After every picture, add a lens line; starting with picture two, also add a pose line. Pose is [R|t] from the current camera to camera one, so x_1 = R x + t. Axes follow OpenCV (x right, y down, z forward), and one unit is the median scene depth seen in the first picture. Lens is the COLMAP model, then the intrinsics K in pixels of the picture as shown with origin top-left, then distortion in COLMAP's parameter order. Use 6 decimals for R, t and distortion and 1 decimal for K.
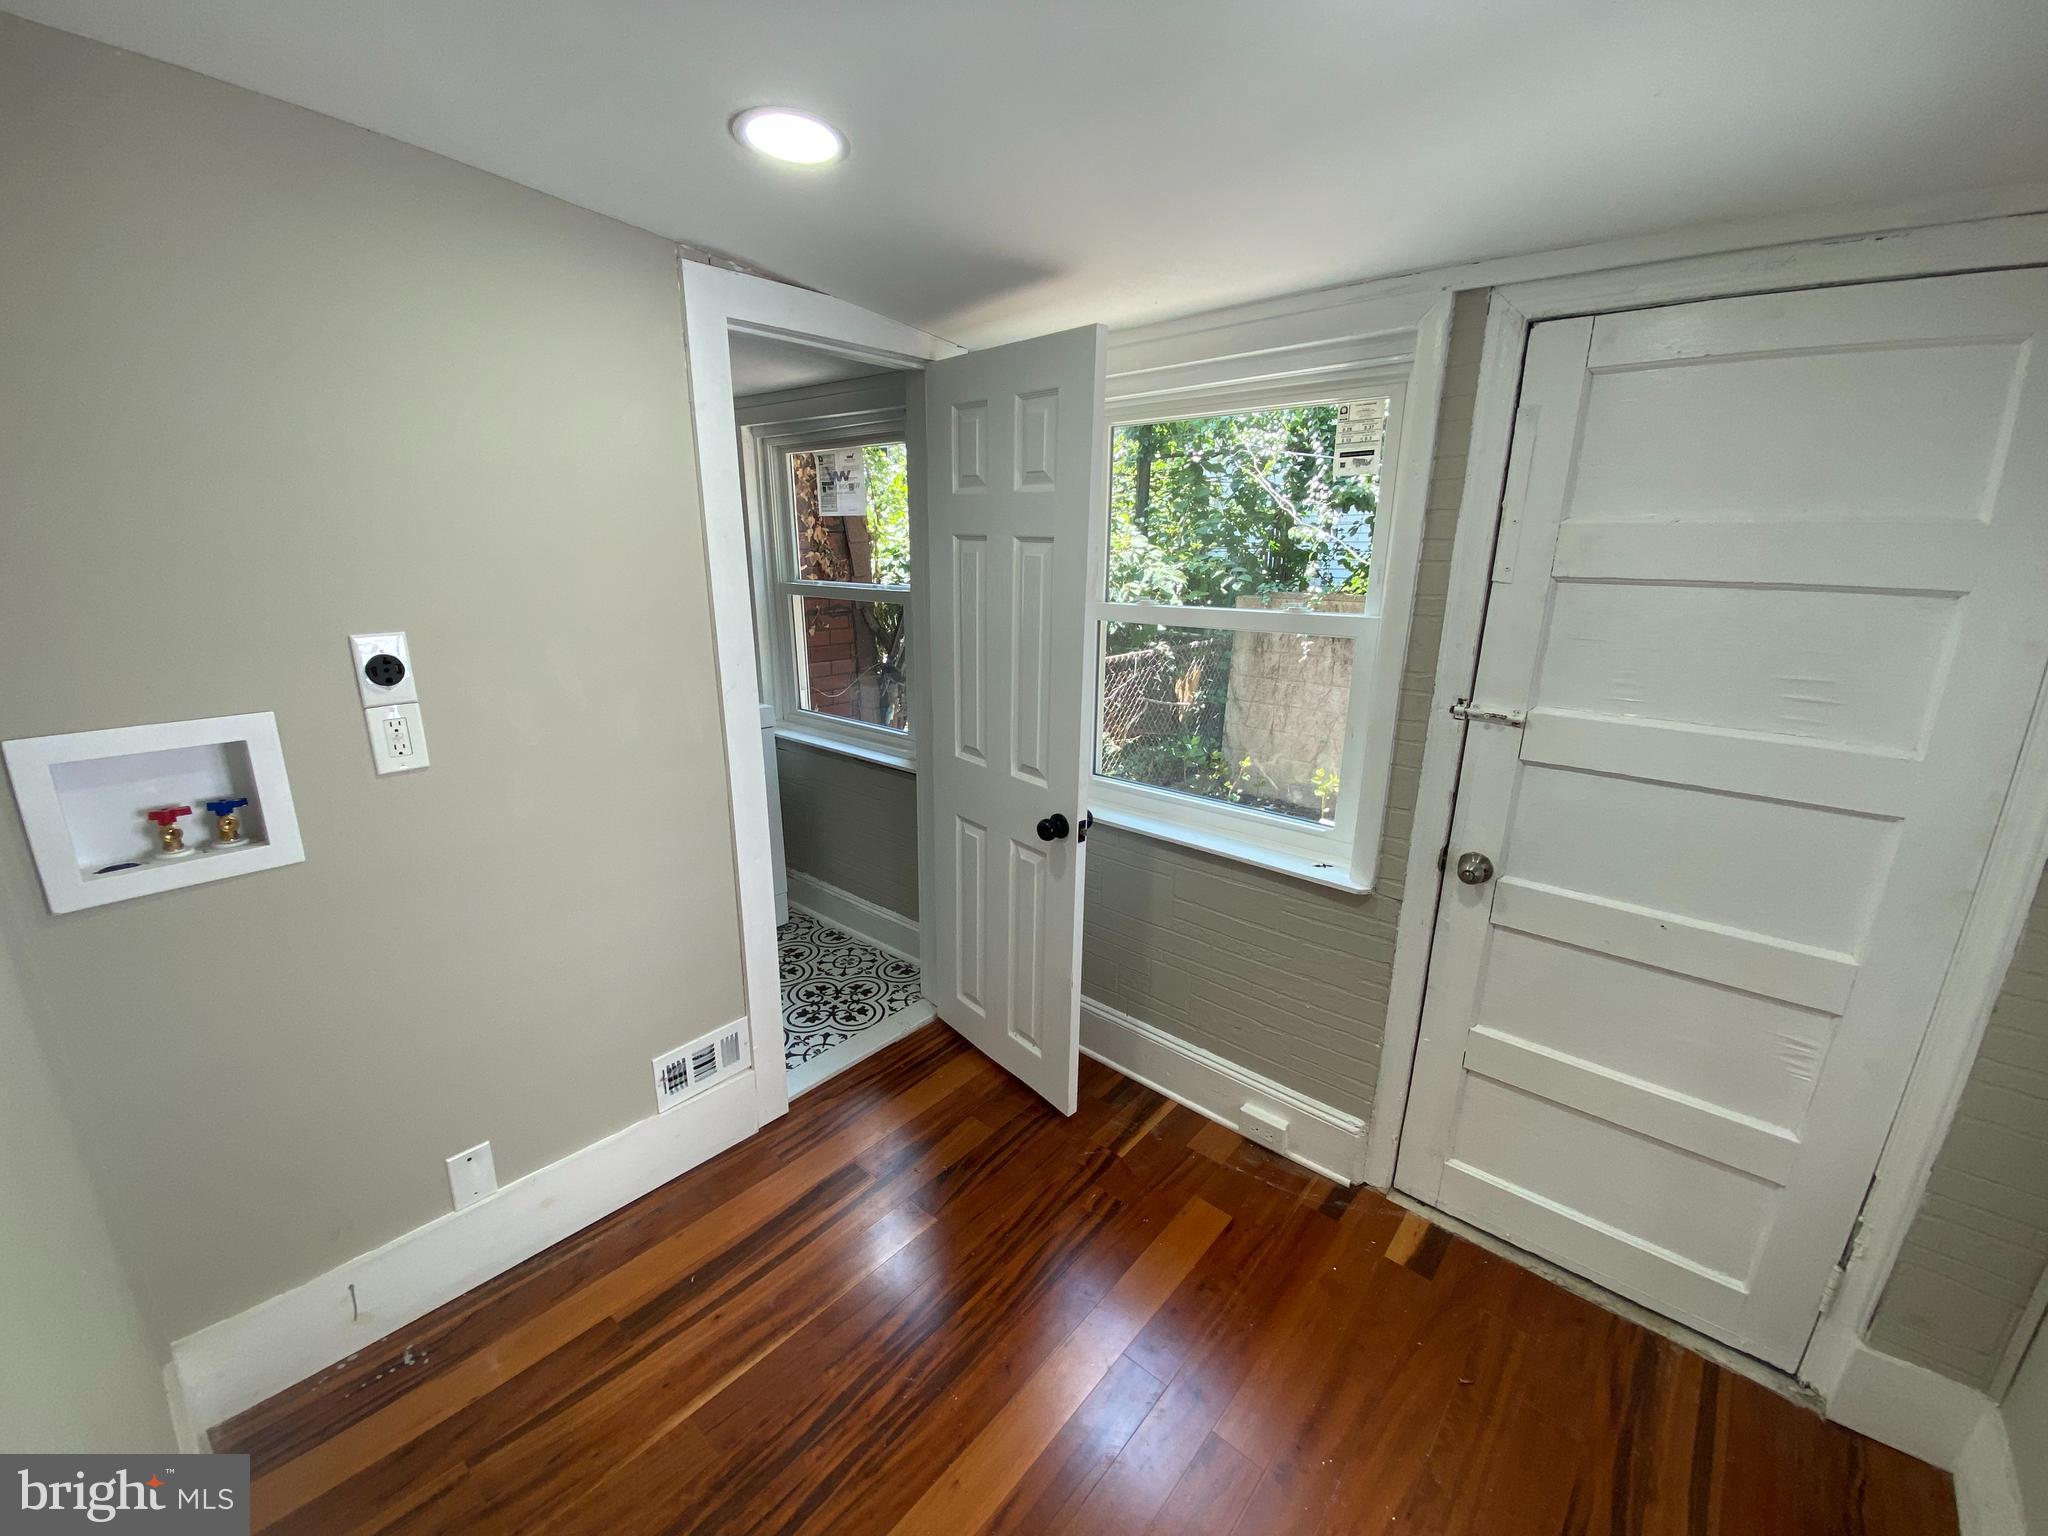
lens RADIAL K [[826.4, 0, 1017.5], [0, 826.4, 773.1], [0, 0, 1]] dist [0.030267, -0.025205]
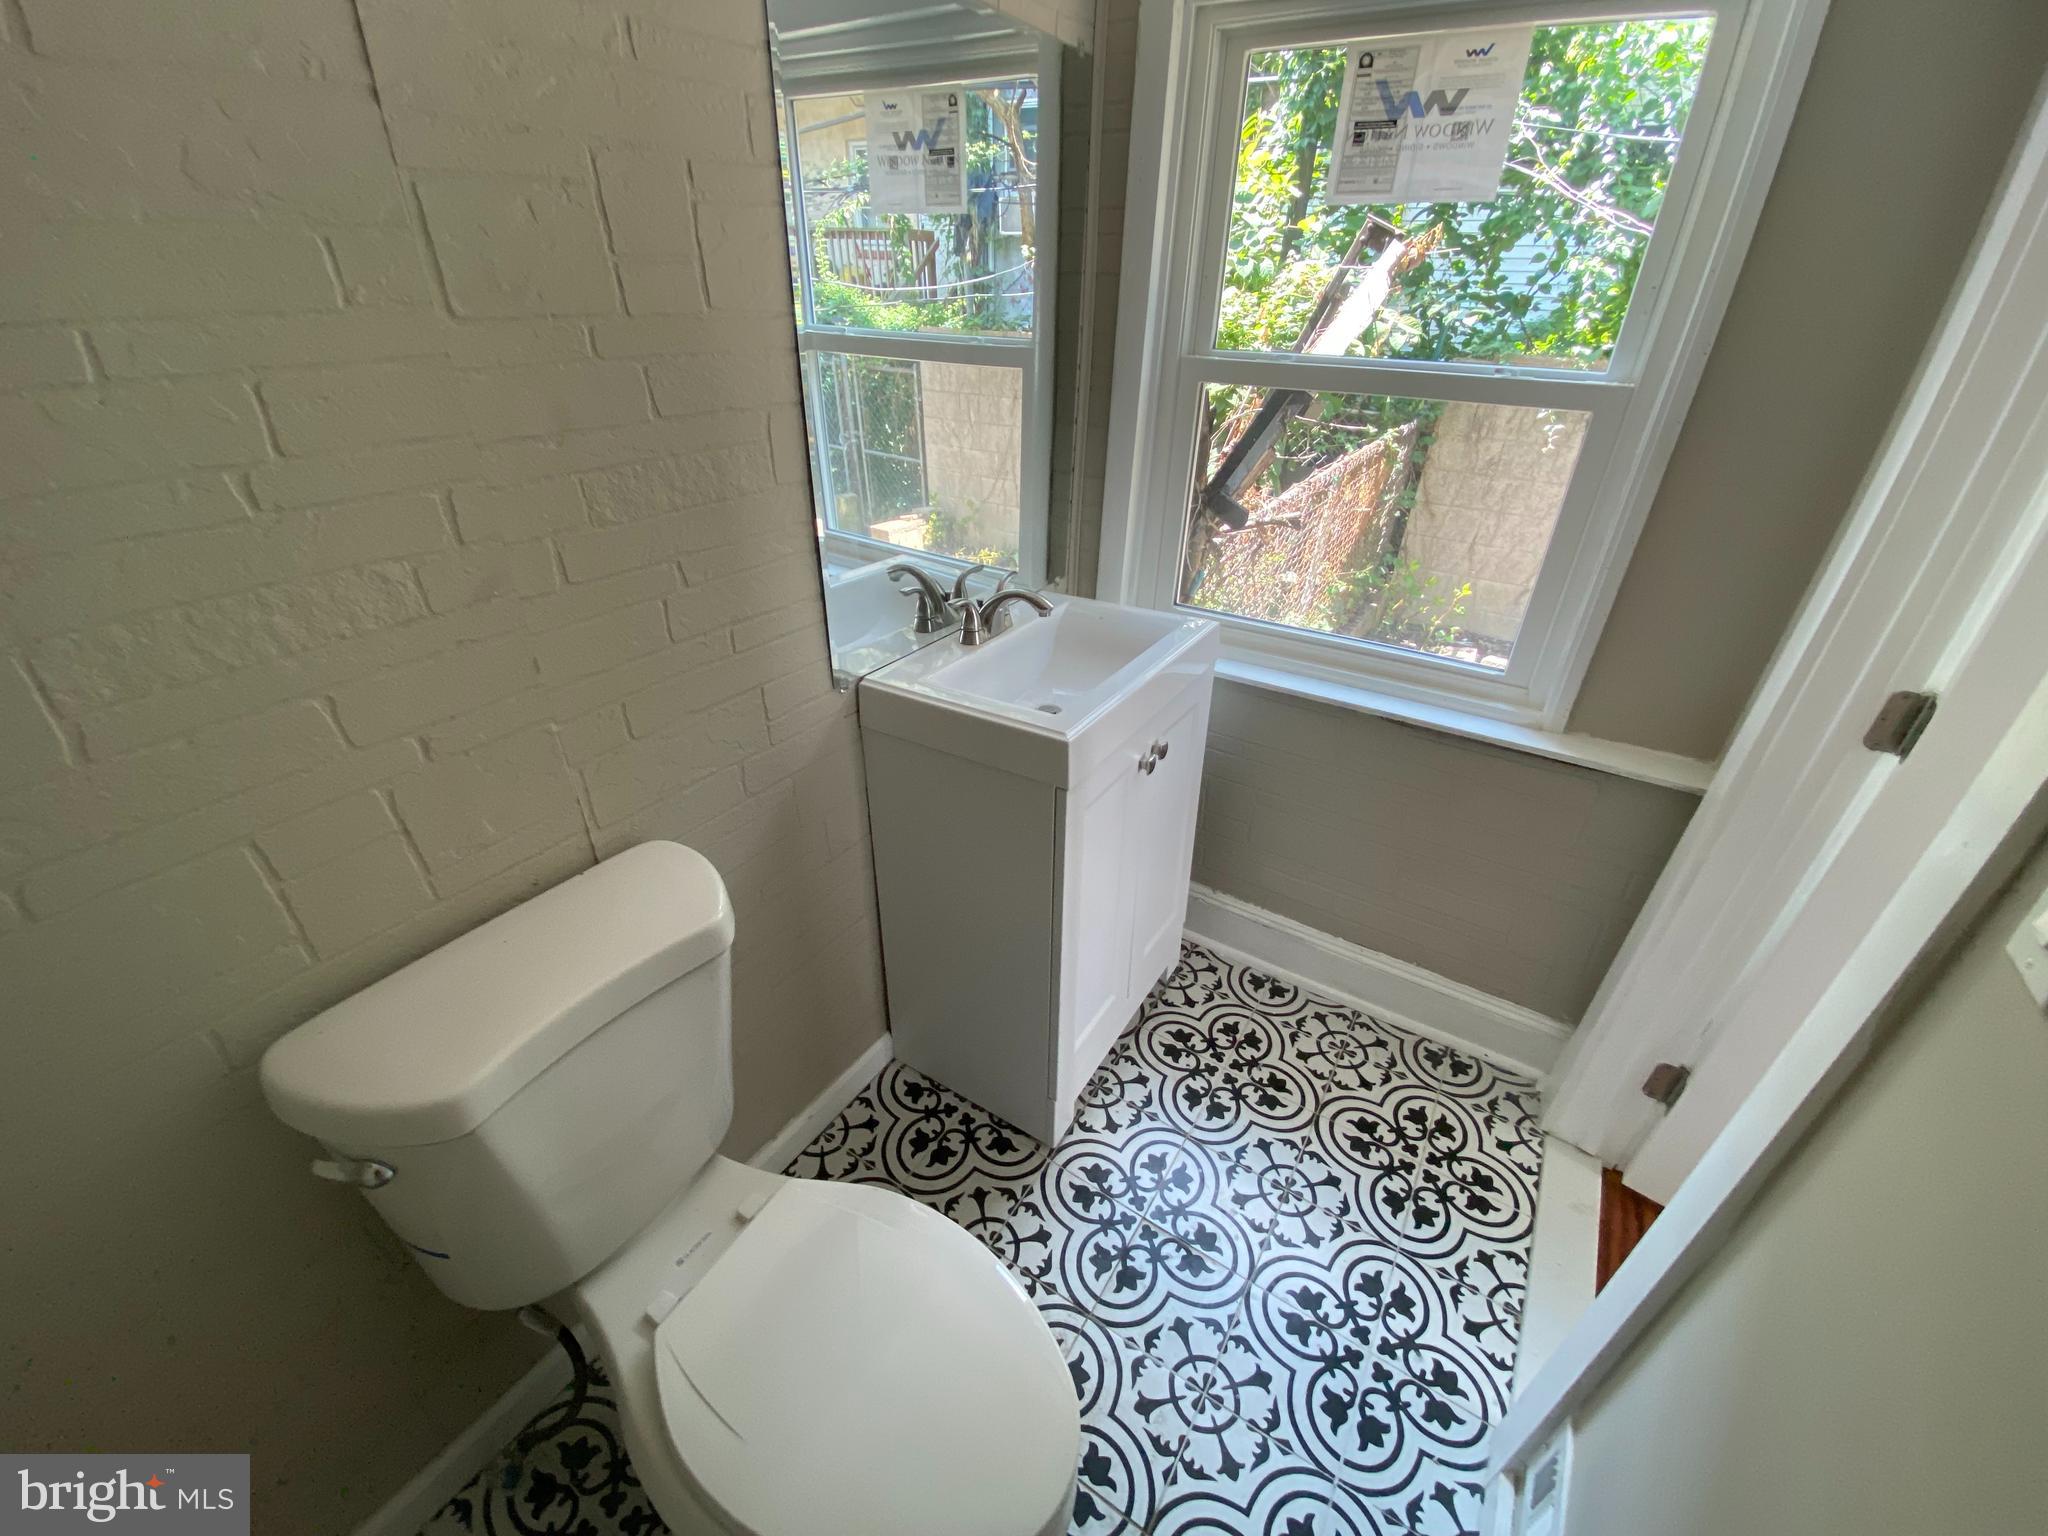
lens RADIAL K [[826.1, 0, 1021.2], [0, 826.1, 769.5], [0, 0, 1]] dist [0.011647, -0.017130]
pose [[0.987540, -0.065611, 0.143035, -0.476733], [0.025084, 0.962946, 0.268526, -0.127989], [-0.155353, -0.261592, 0.952594, 0.481775]]
